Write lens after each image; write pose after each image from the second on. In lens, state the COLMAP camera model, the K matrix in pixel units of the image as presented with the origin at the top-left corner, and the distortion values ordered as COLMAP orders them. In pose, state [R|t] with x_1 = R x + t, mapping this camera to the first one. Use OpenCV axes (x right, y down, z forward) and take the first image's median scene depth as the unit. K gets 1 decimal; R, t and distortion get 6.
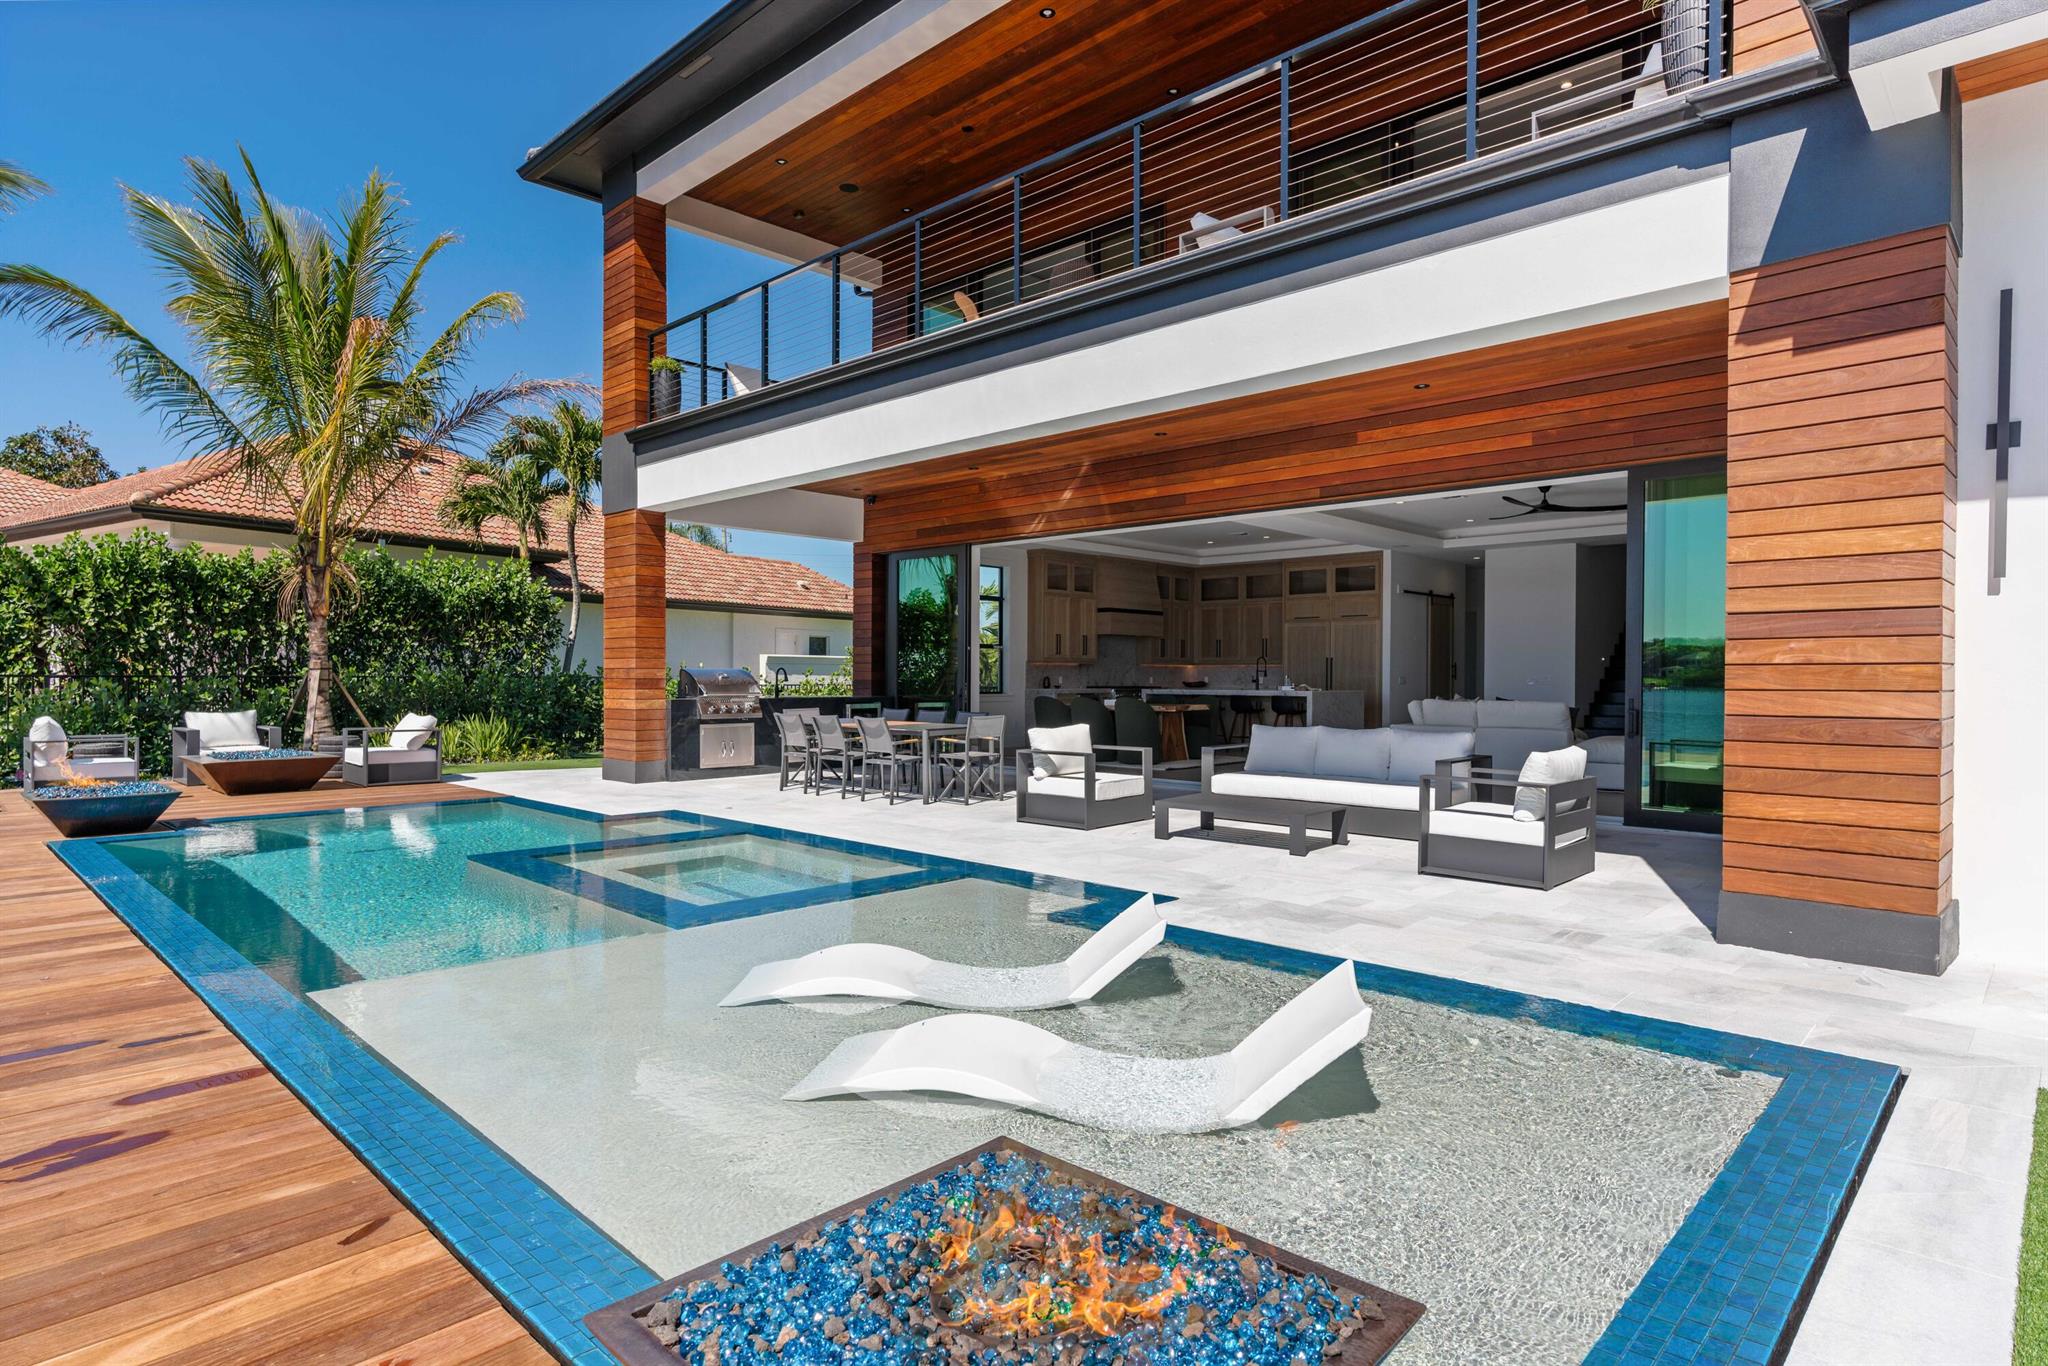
lens RADIAL K [[1065.1, 0, 1073.8], [0, 1065.1, 683.2], [0, 0, 1]] dist [-0.007891, -0.004500]
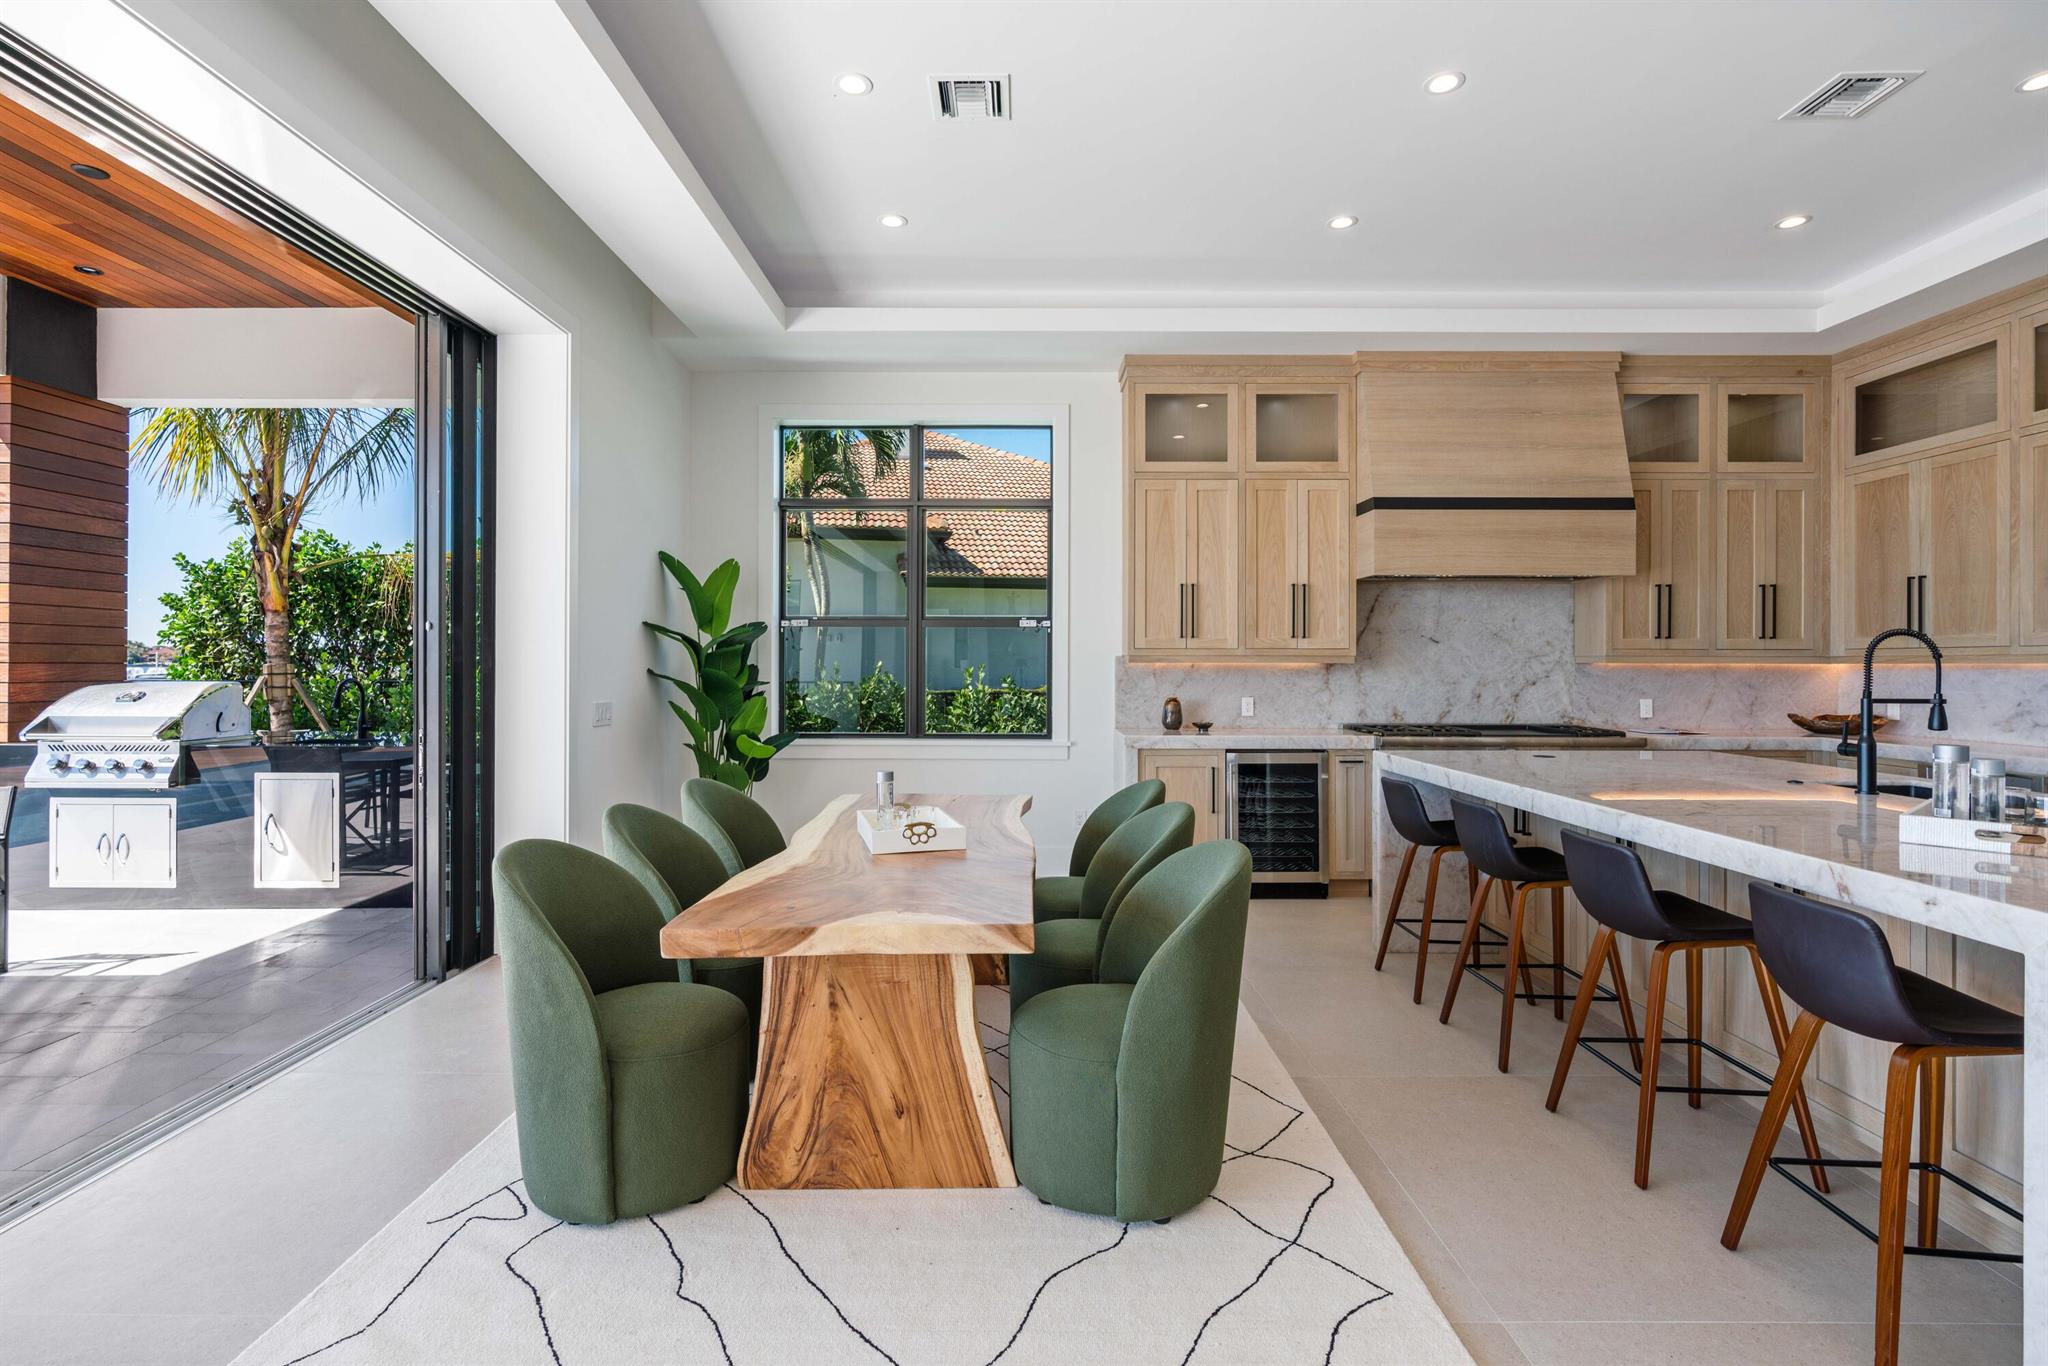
lens RADIAL K [[974.0, 0, 979.9], [0, 974.0, 669.6], [0, 0, 1]] dist [-0.012382, 0.003740]
pose [[0.662619, 0.003240, -0.748950, 0.251906], [-0.003815, 0.999992, 0.000951, -0.021690], [0.748947, 0.002227, 0.662626, 0.964951]]
